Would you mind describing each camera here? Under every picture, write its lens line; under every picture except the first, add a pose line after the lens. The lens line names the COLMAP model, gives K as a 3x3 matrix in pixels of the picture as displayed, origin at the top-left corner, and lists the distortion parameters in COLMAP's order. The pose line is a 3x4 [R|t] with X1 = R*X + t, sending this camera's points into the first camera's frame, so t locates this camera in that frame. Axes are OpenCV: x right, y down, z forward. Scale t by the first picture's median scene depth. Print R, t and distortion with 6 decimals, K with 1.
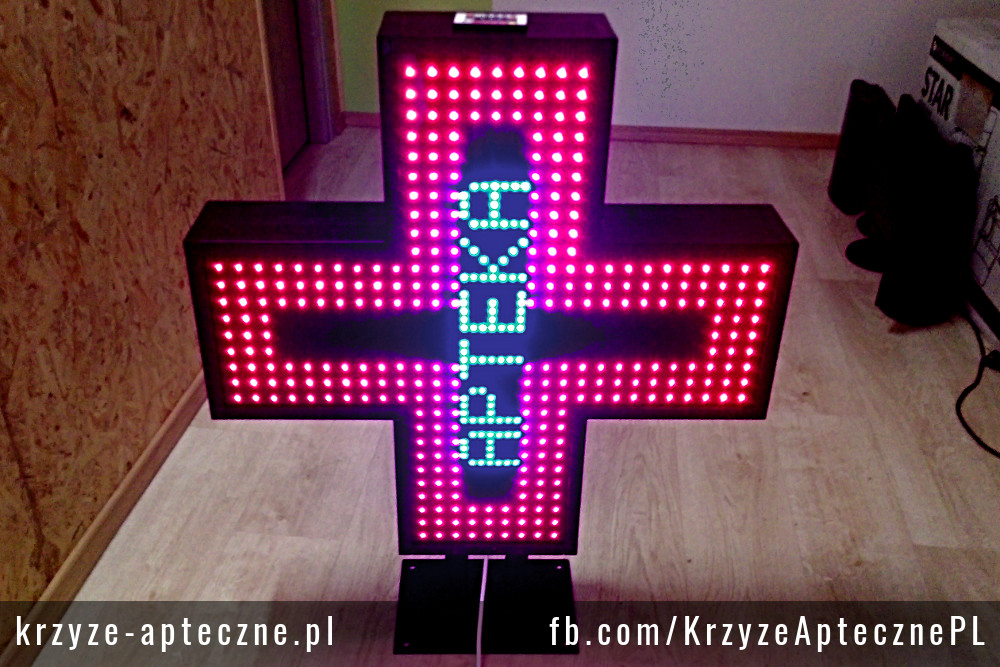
lens RADIAL K [[897.2, 0, 476.8], [0, 897.2, 321.9], [0, 0, 1]] dist [0.074585, -0.081134]
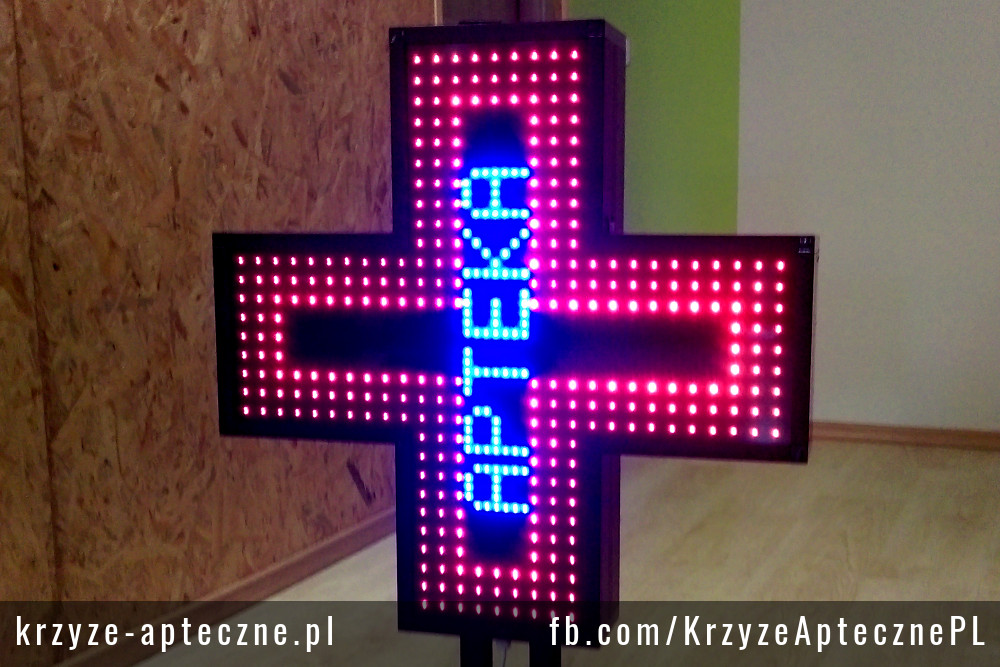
lens RADIAL K [[1116.8, 0, 547.3], [0, 1116.8, 388.0], [0, 0, 1]] dist [0.059330, 0.000000]
pose [[0.967791, 0.029464, -0.250025, 0.311255], [-0.117052, 0.931918, -0.343259, 0.389767], [0.222889, 0.361469, 0.905351, -0.027271]]
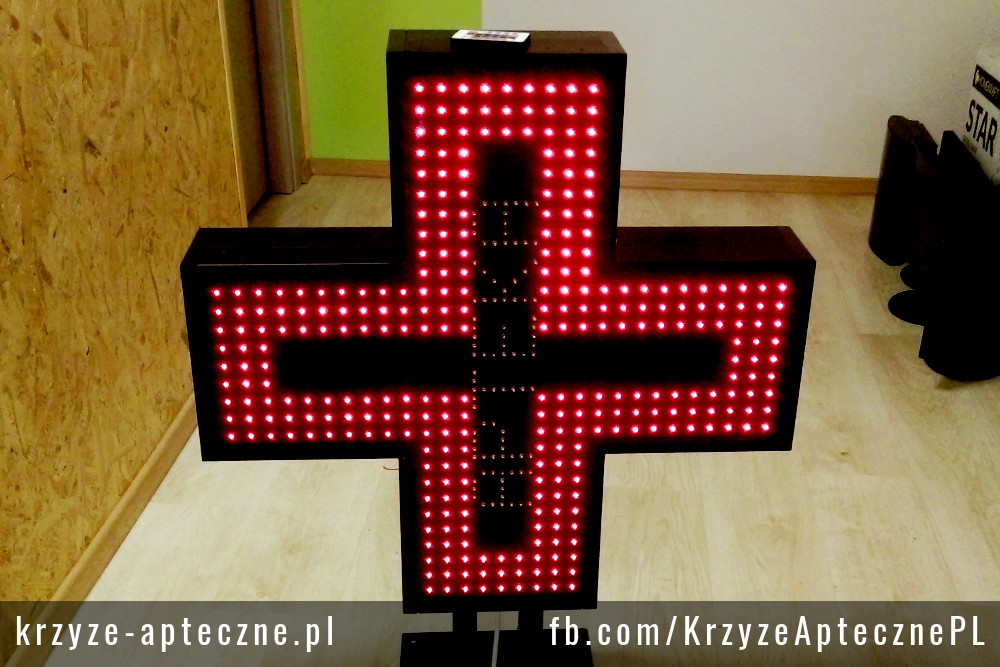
lens RADIAL K [[1116.8, 0, 504.9], [0, 1116.8, 346.1], [0, 0, 1]] dist [0.059330, 0.000000]
pose [[0.999040, -0.014749, 0.041248, -0.025750], [0.017671, 0.997291, -0.071400, 0.070182], [-0.040083, 0.072060, 0.996595, -0.154764]]
